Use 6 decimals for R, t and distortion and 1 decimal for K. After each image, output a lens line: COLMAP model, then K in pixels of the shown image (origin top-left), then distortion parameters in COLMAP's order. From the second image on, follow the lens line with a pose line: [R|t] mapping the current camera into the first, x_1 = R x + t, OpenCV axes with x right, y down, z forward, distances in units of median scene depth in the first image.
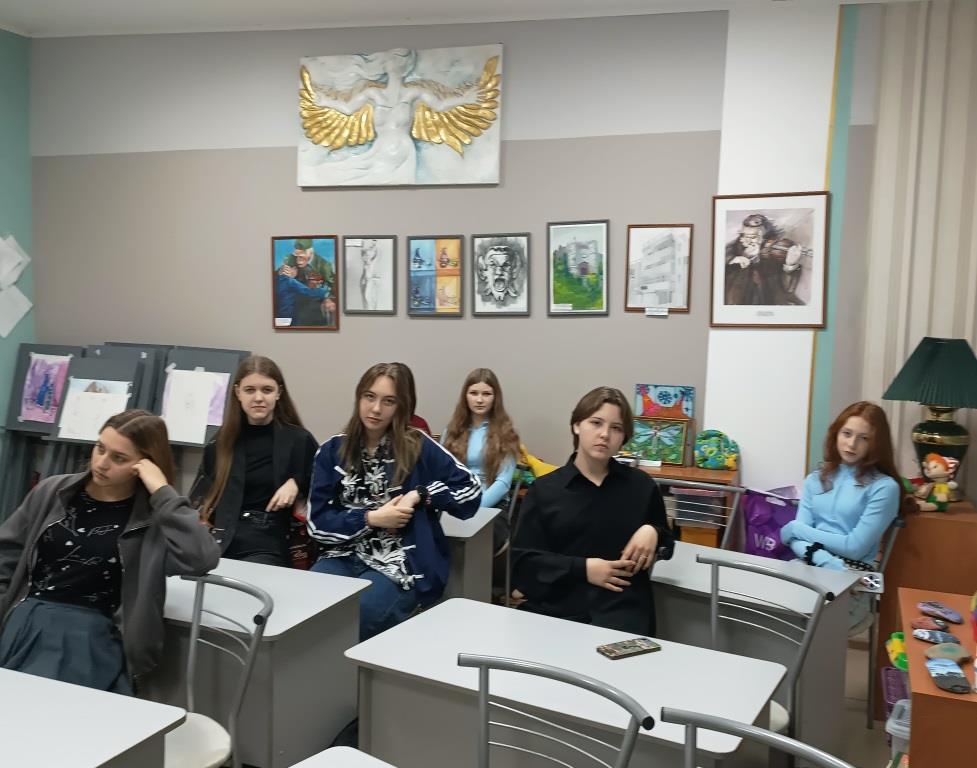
lens RADIAL K [[921.5, 0, 488.5], [0, 921.5, 384.0], [0, 0, 1]] dist [0.011792, 0.010965]
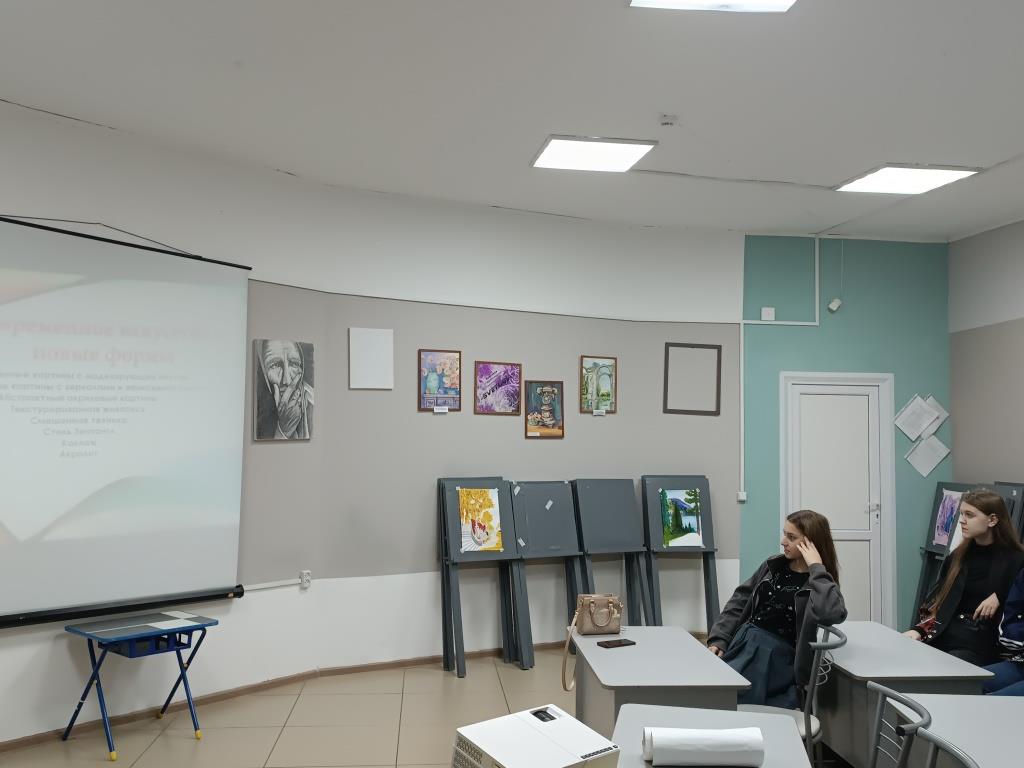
lens RADIAL K [[850.7, 0, 512.0], [0, 850.7, 384.0], [0, 0, 1]] dist [-0.003751, -0.005577]
pose [[0.463793, -0.073902, -0.882856, 0.264392], [-0.076420, 0.989463, -0.122972, 0.011323], [0.882641, 0.124501, 0.453259, -0.043671]]
